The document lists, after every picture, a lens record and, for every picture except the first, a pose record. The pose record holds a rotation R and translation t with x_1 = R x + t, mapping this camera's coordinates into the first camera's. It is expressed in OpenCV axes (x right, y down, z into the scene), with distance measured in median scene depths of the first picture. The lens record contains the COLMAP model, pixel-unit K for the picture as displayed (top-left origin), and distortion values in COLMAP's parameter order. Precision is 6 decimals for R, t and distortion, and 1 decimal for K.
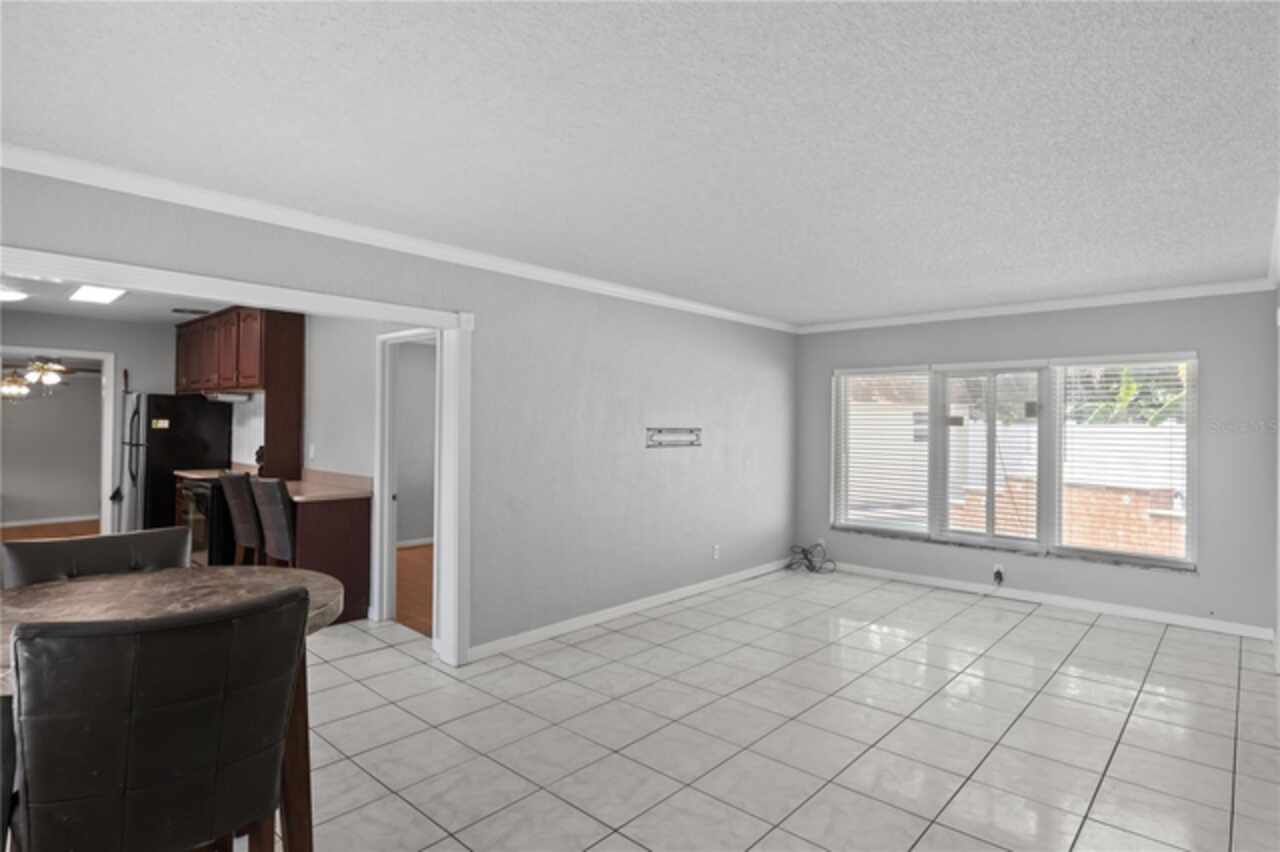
lens RADIAL K [[640.5, 0, 639.2], [0, 640.5, 429.1], [0, 0, 1]] dist [0.001875, -0.001243]
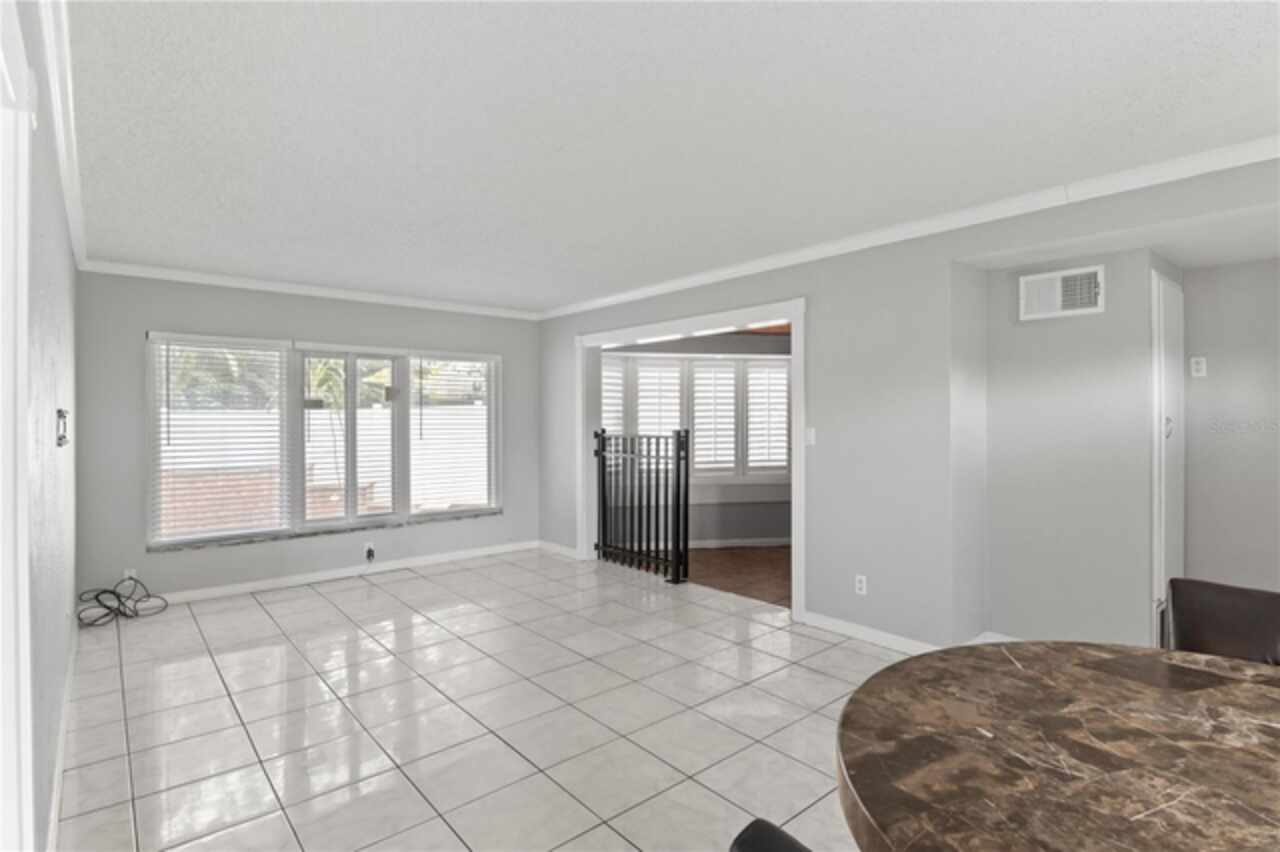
lens RADIAL K [[640.5, 0, 634.7], [0, 640.5, 426.5], [0, 0, 1]] dist [0.001875, -0.001243]
pose [[0.139591, -0.025204, 0.989888, -0.503085], [0.006287, 0.999678, 0.024567, 0.000319], [-0.990189, 0.002794, 0.139704, 0.538355]]
